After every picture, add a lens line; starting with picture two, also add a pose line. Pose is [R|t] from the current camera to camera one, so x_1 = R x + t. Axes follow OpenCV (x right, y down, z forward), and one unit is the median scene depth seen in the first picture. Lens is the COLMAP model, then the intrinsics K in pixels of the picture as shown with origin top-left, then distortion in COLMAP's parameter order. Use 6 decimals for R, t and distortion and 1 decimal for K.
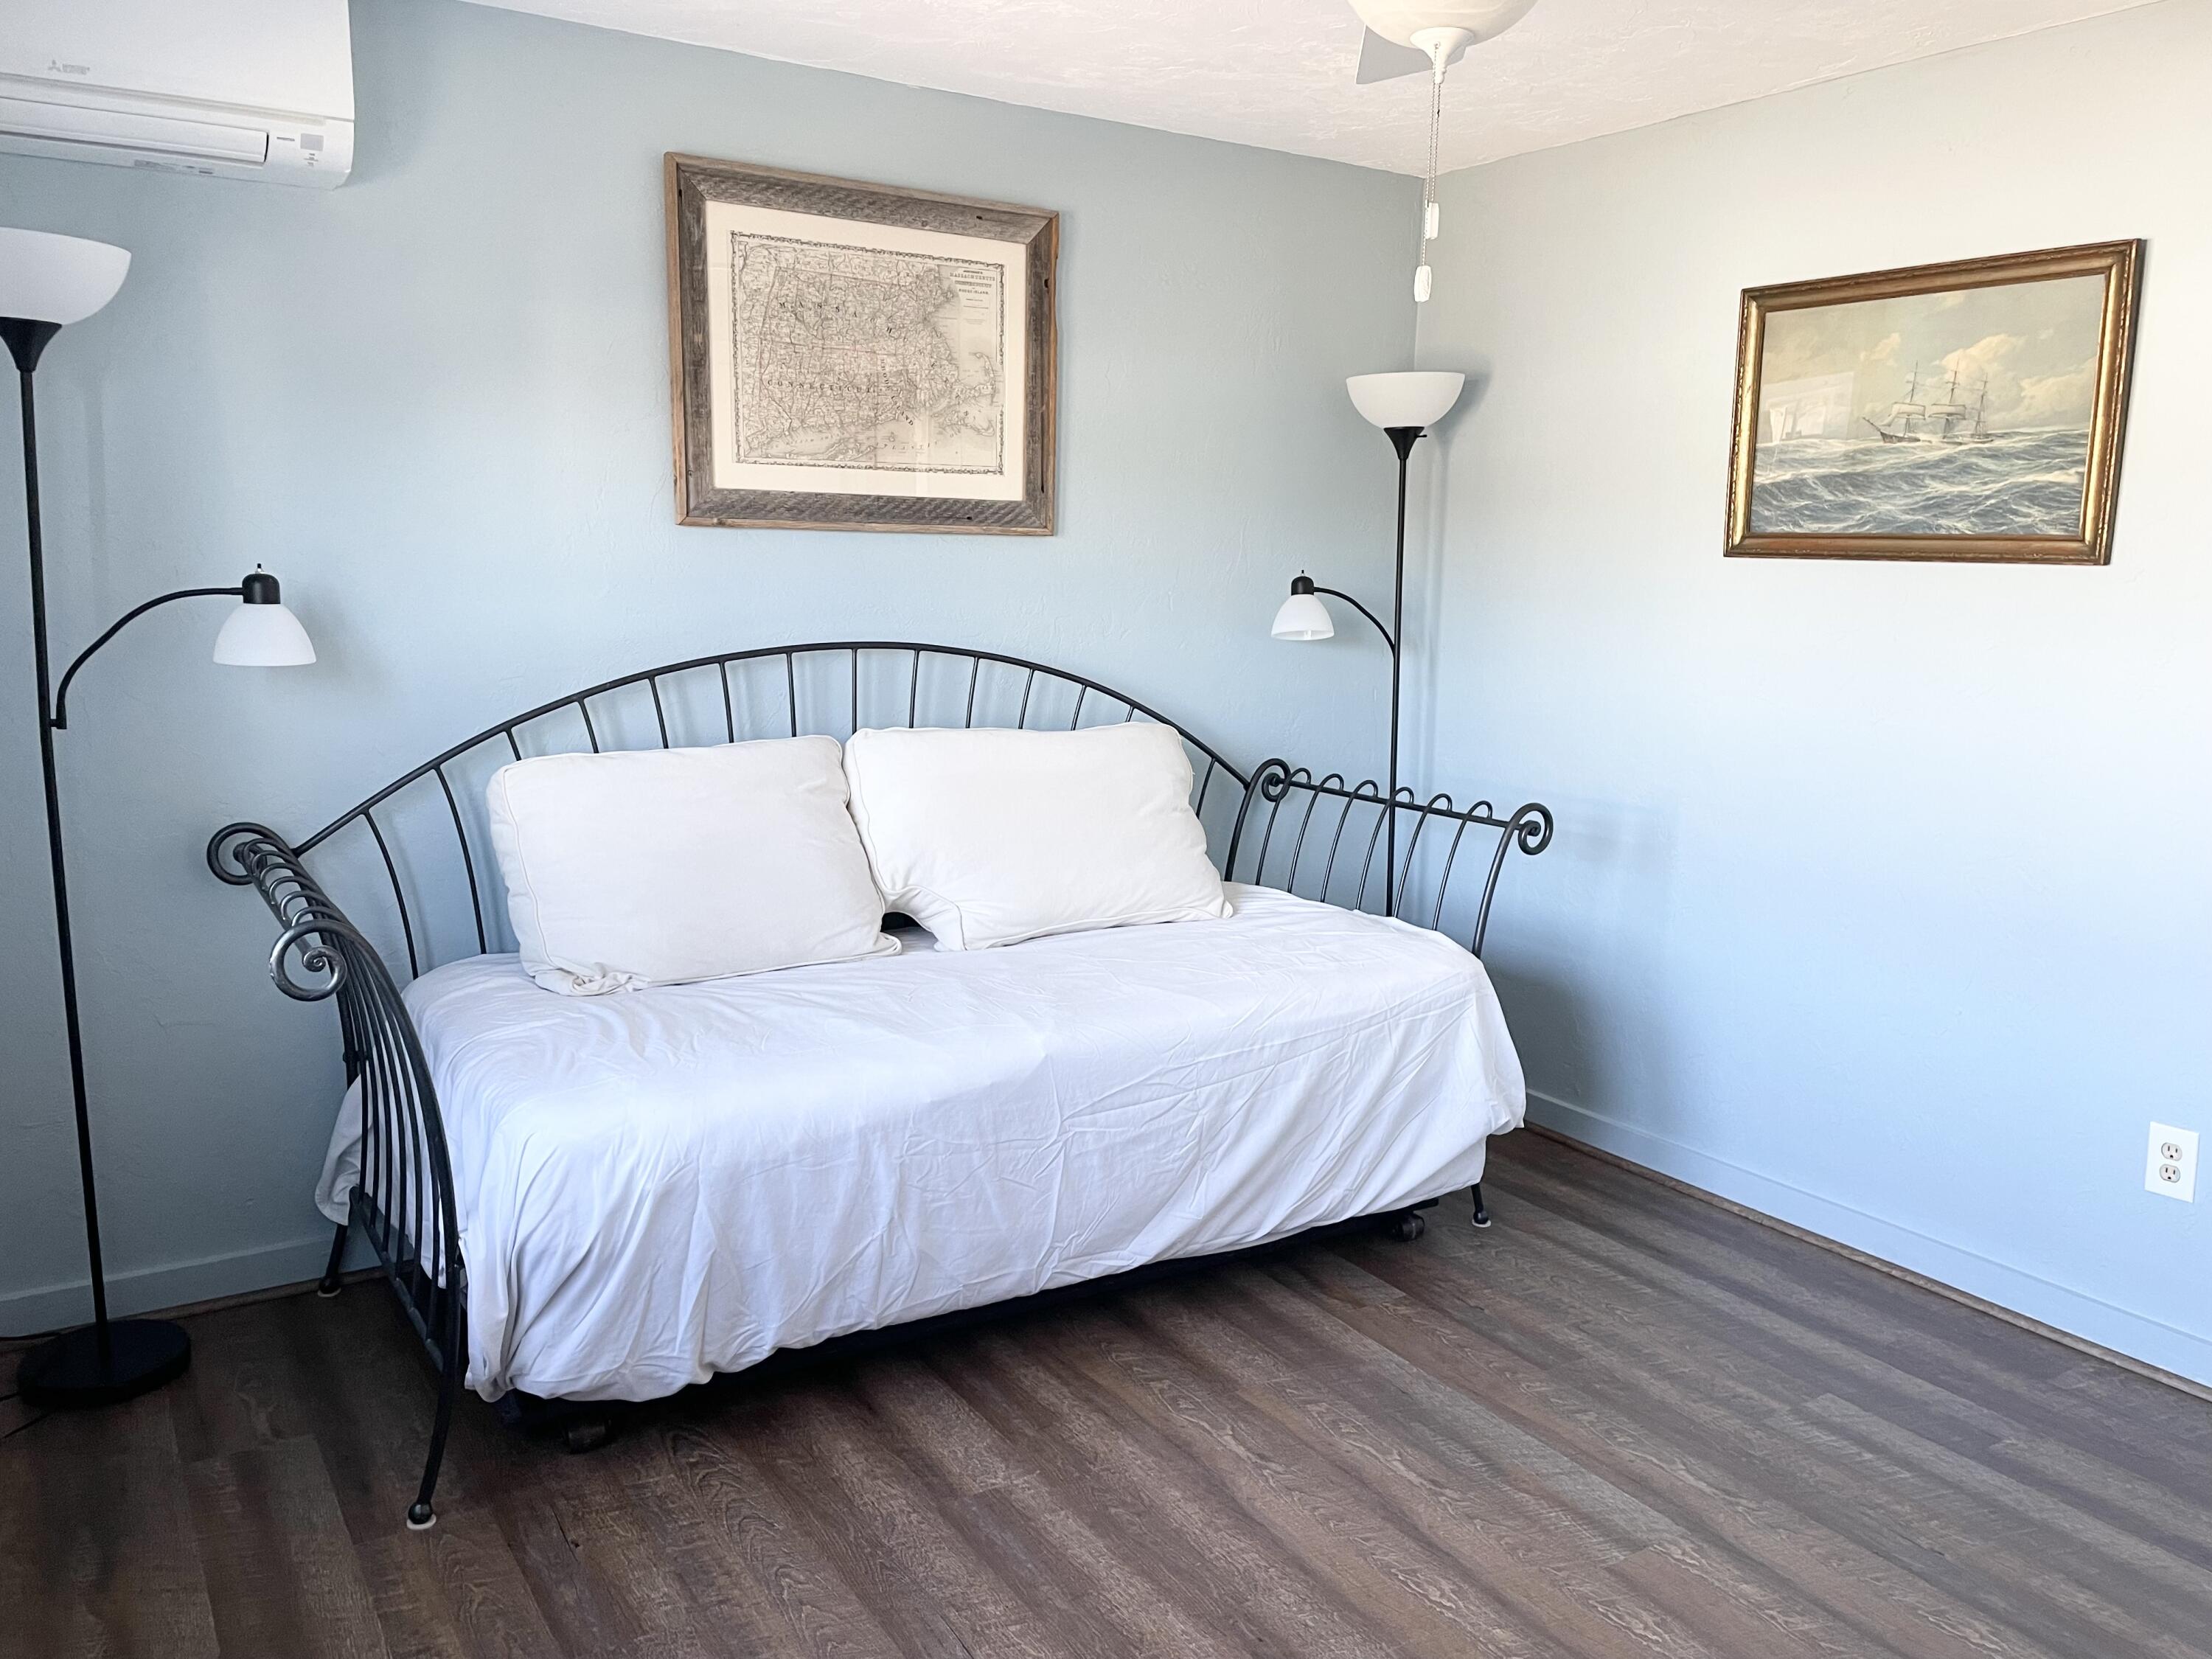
lens RADIAL K [[1648.9, 0, 1054.7], [0, 1648.9, 851.7], [0, 0, 1]] dist [0.087854, -0.112710]
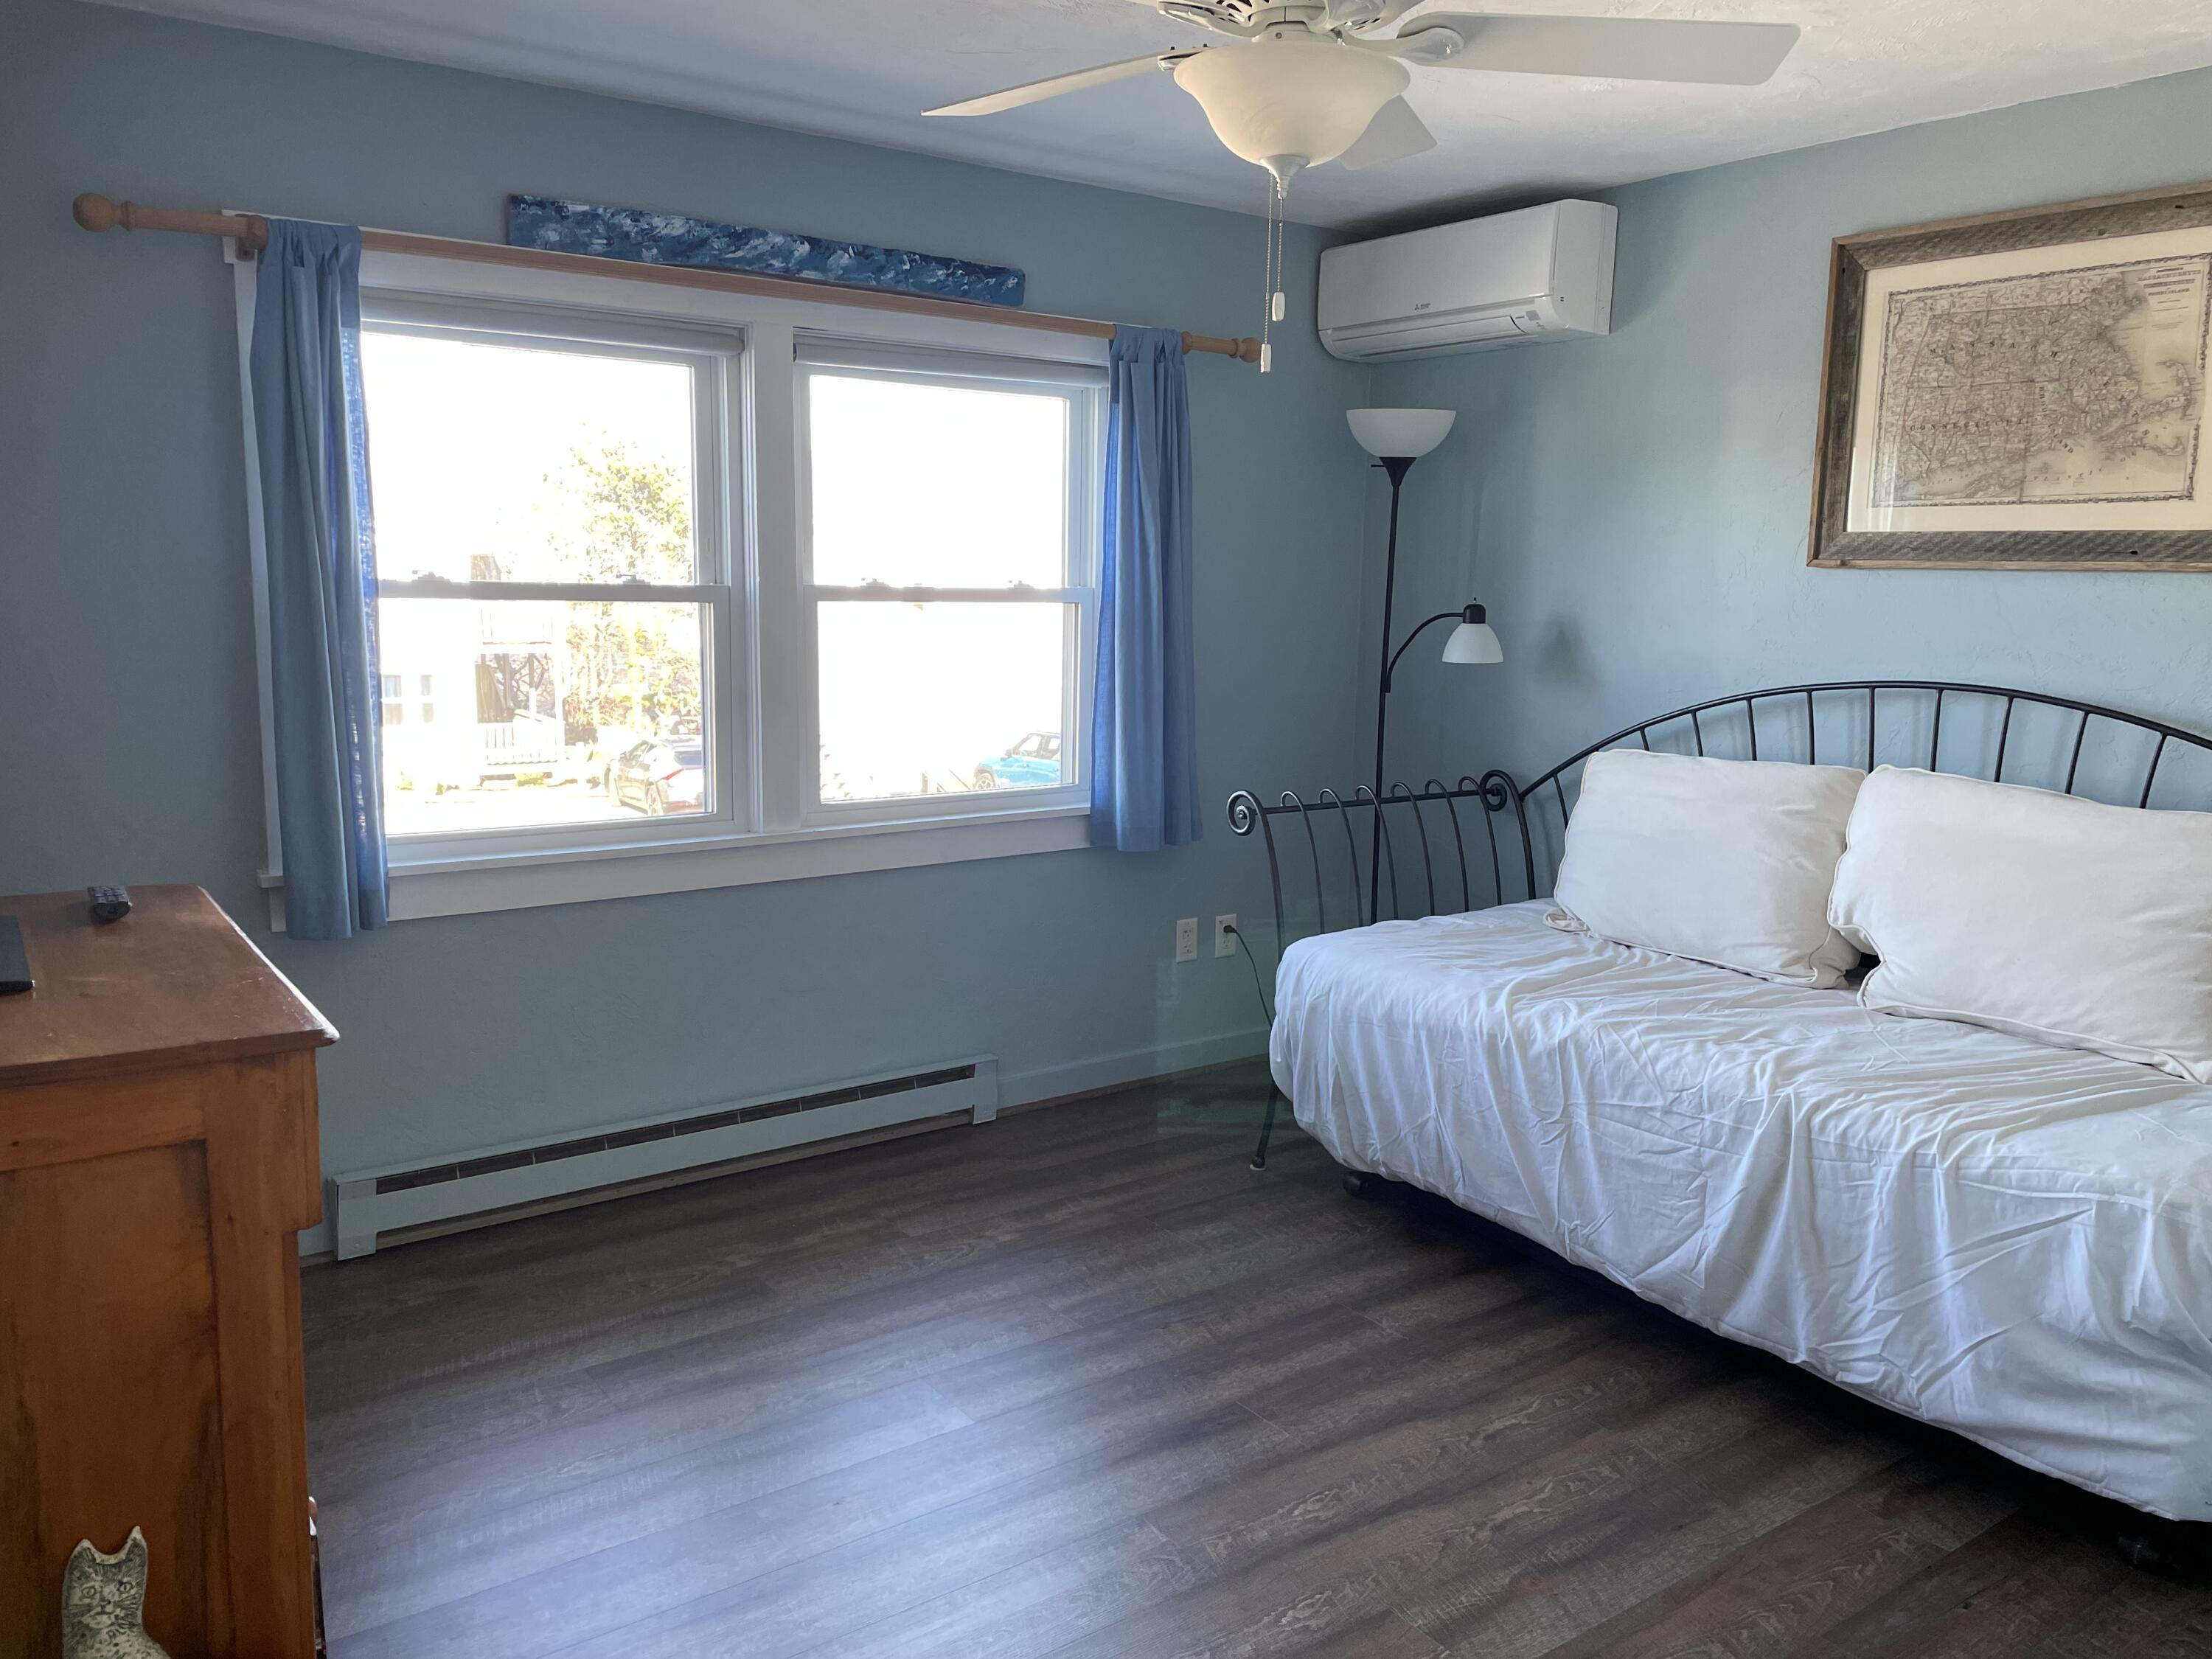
lens RADIAL K [[1648.9, 0, 1166.7], [0, 1648.9, 838.3], [0, 0, 1]] dist [0.087854, -0.112710]
pose [[0.092261, 0.141858, -0.985578, 0.837501], [-0.201842, 0.971915, 0.120997, -0.066716], [0.975063, 0.187768, 0.118302, 0.470801]]
